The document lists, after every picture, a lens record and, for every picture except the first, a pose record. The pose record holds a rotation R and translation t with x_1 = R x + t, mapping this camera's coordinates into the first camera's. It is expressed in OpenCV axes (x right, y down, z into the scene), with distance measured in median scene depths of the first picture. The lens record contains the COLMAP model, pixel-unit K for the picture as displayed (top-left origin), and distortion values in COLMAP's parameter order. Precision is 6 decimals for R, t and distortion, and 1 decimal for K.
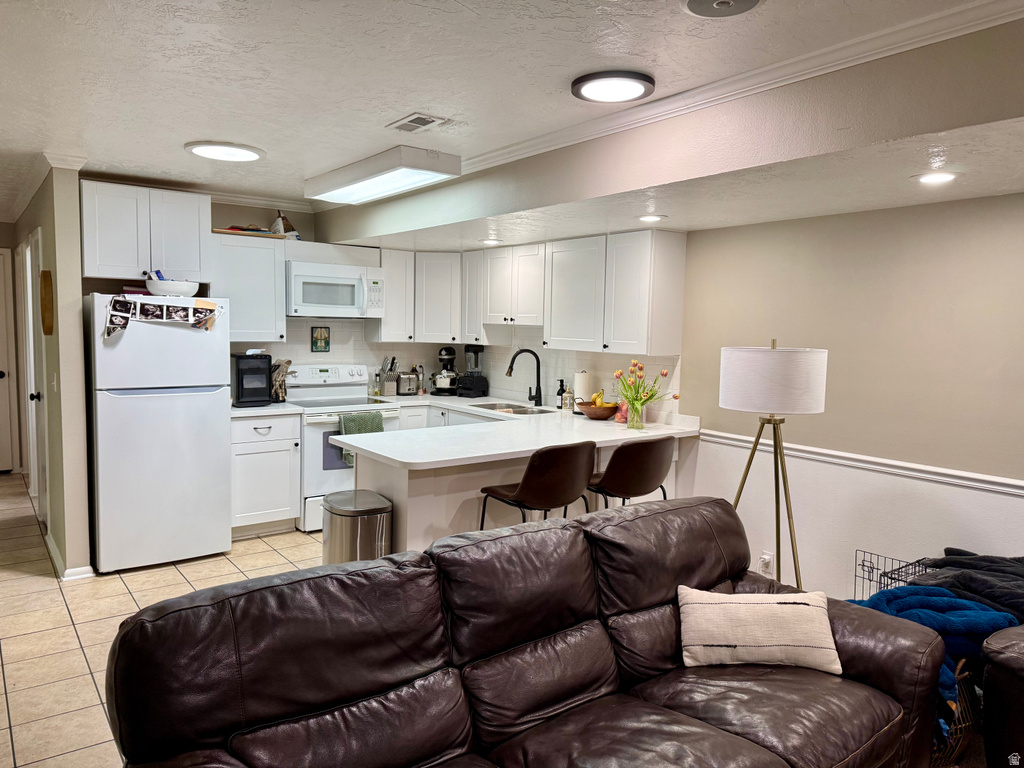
lens RADIAL K [[728.3, 0, 518.0], [0, 728.3, 374.2], [0, 0, 1]] dist [0.052035, -0.055363]
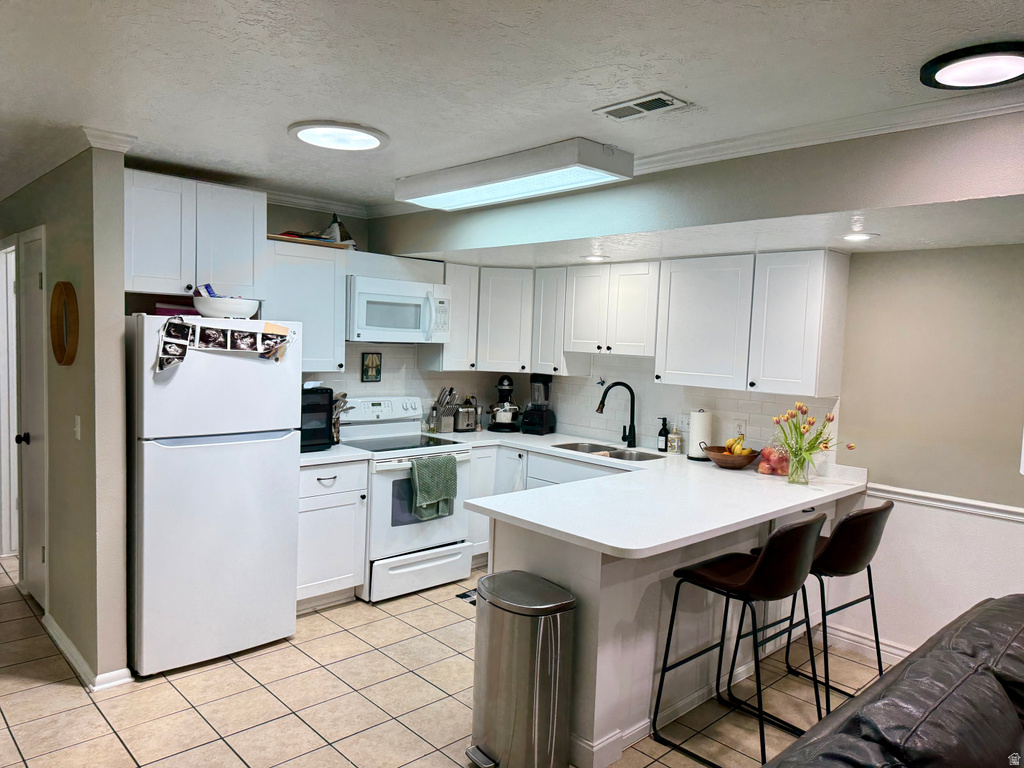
lens RADIAL K [[728.3, 0, 520.9], [0, 728.3, 379.9], [0, 0, 1]] dist [0.052035, -0.055363]
pose [[0.993788, 0.008344, 0.110977, -0.241670], [-0.007389, 0.999932, -0.009010, -0.033621], [-0.111045, 0.008134, 0.993782, 0.175015]]
